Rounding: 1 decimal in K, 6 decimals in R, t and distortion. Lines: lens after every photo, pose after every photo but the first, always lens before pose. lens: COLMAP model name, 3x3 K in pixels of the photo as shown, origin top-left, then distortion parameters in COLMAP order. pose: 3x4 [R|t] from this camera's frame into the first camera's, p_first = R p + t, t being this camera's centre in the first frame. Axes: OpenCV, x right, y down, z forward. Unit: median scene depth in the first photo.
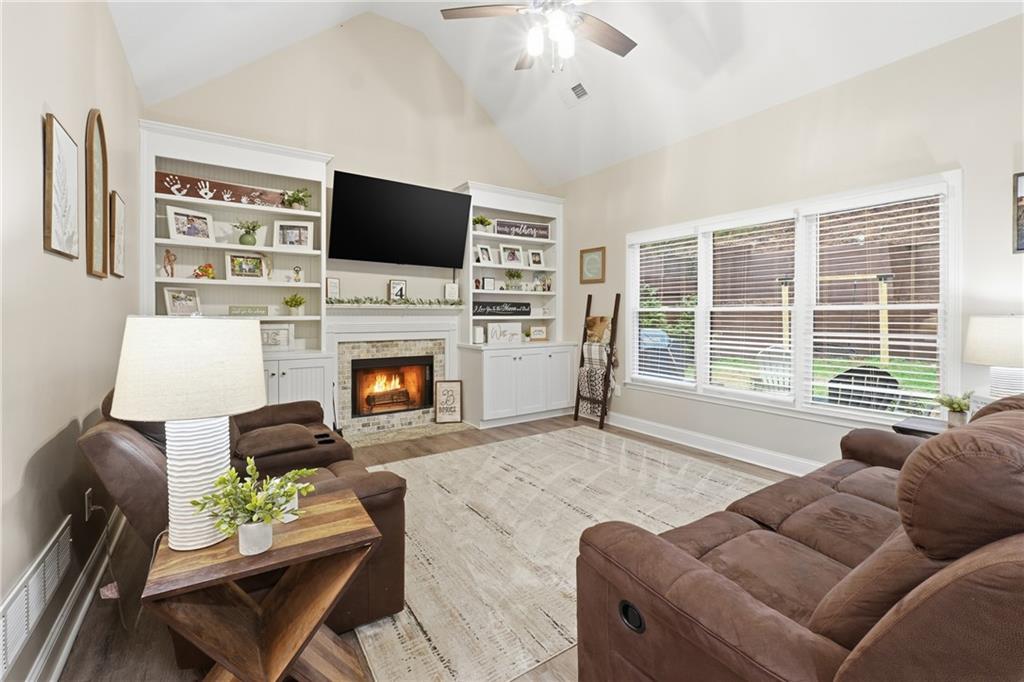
lens RADIAL K [[429.7, 0, 505.7], [0, 429.7, 329.6], [0, 0, 1]] dist [-0.015169, 0.000491]
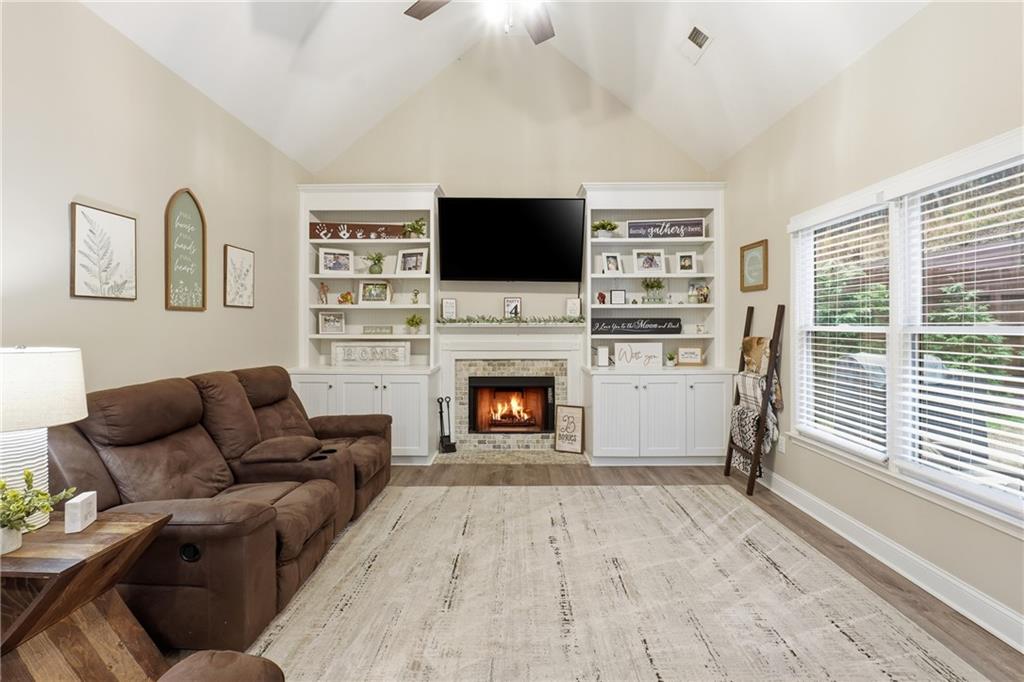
lens RADIAL K [[429.7, 0, 505.7], [0, 429.7, 329.6], [0, 0, 1]] dist [-0.015169, 0.000491]
pose [[0.832013, 0.002469, -0.554751, 0.266718], [-0.017675, 0.999600, -0.022061, -0.019813], [0.554475, 0.028160, 0.831724, 0.173953]]
